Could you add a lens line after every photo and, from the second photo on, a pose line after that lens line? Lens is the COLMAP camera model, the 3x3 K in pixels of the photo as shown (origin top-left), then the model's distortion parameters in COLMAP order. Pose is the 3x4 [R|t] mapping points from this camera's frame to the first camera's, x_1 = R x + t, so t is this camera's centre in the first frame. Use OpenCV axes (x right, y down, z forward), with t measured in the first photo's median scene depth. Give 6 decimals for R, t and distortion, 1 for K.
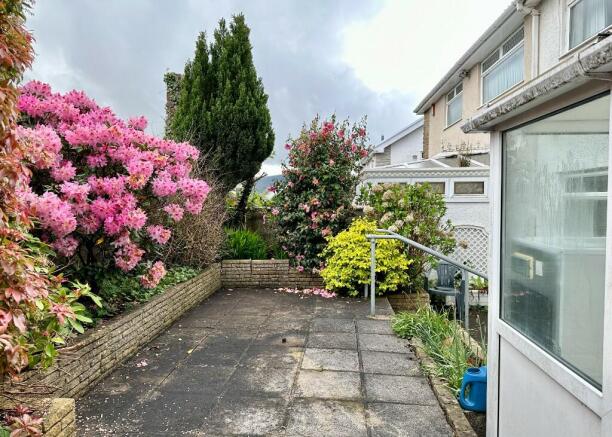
lens RADIAL K [[440.9, 0, 305.5], [0, 440.9, 218.9], [0, 0, 1]] dist [0.000143, -0.000031]
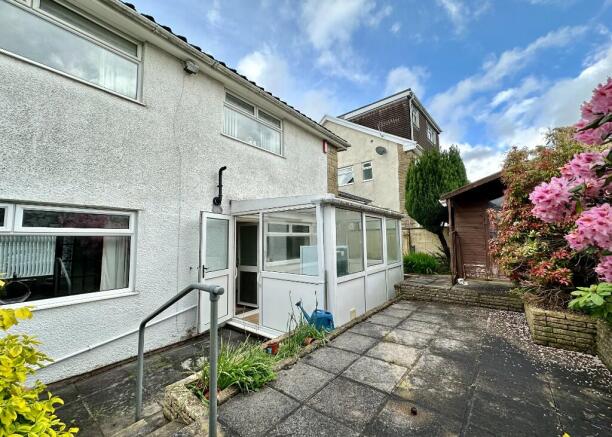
lens RADIAL K [[243.6, 0, 305.1], [0, 243.6, 219.4], [0, 0, 1]] dist [-0.004231, -0.000537]
pose [[-0.825125, 0.061158, 0.561630, -0.176344], [0.042117, 0.998016, -0.046800, -0.043763], [-0.563378, -0.014962, -0.826064, 1.738942]]
